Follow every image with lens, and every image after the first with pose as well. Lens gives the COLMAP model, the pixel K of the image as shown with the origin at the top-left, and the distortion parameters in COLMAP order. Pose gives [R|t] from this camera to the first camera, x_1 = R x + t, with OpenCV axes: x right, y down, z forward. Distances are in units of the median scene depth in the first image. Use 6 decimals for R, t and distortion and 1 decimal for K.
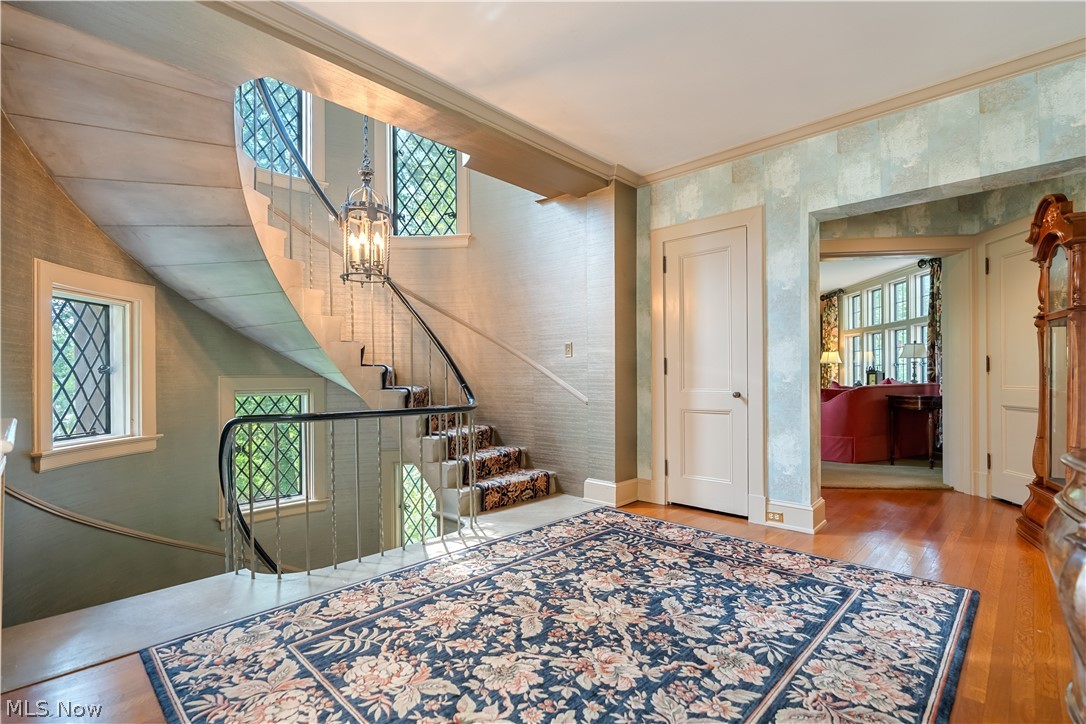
lens RADIAL K [[499.6, 0, 547.3], [0, 499.6, 370.3], [0, 0, 1]] dist [-0.005403, 0.000635]
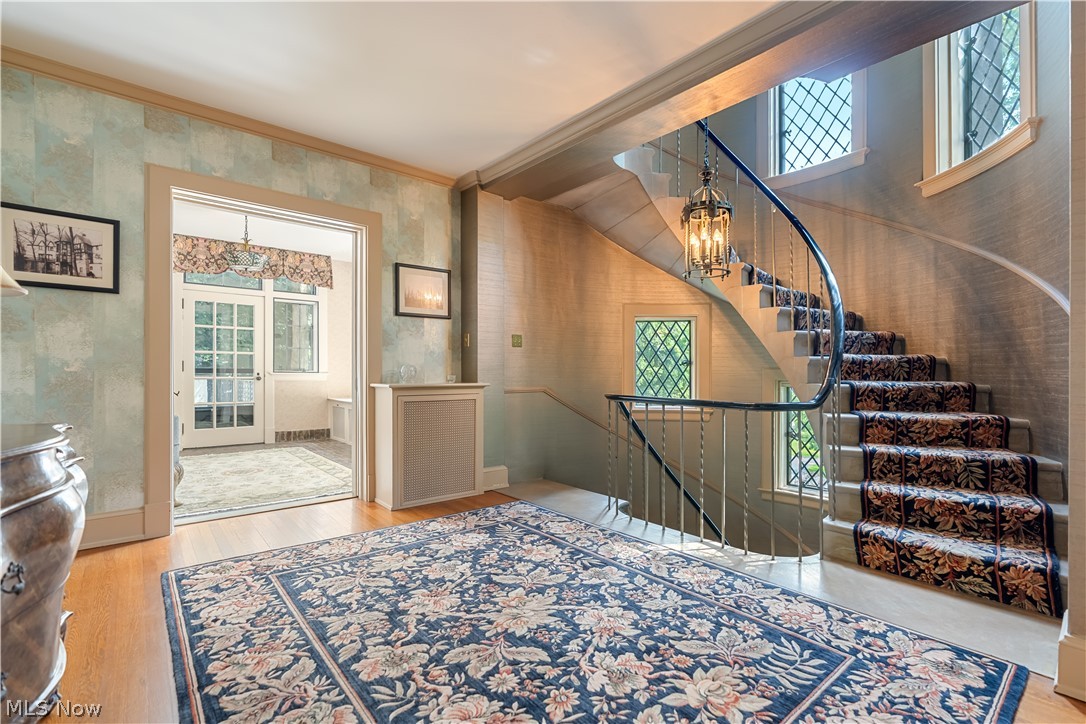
lens RADIAL K [[503.7, 0, 543.2], [0, 503.7, 367.1], [0, 0, 1]] dist [-0.002437, 0.000372]
pose [[-0.113085, -0.001926, -0.993583, 0.729341], [0.008267, 0.999962, -0.002879, 0.011669], [0.993551, -0.008540, -0.113065, 0.782162]]
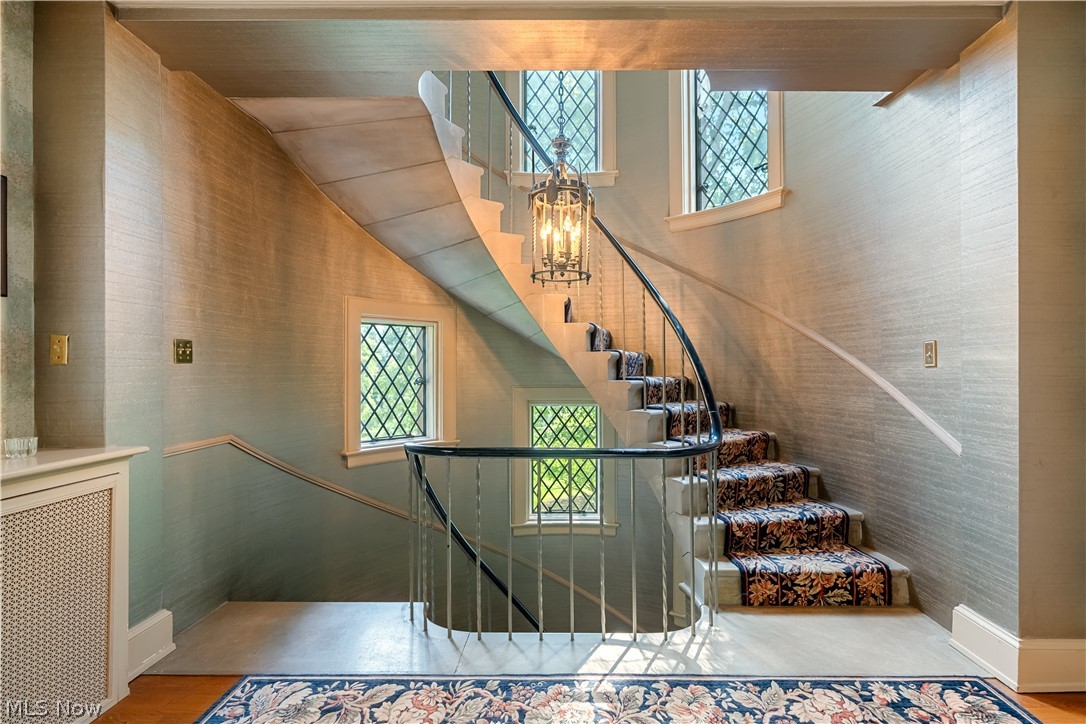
lens RADIAL K [[512.9, 0, 570.5], [0, 512.9, 361.9], [0, 0, 1]] dist [-0.002510, 0.000808]
pose [[0.688235, -0.004999, -0.725470, 0.244958], [0.006552, 0.999978, -0.000674, -0.047096], [0.725458, -0.004290, 0.688253, 0.448111]]
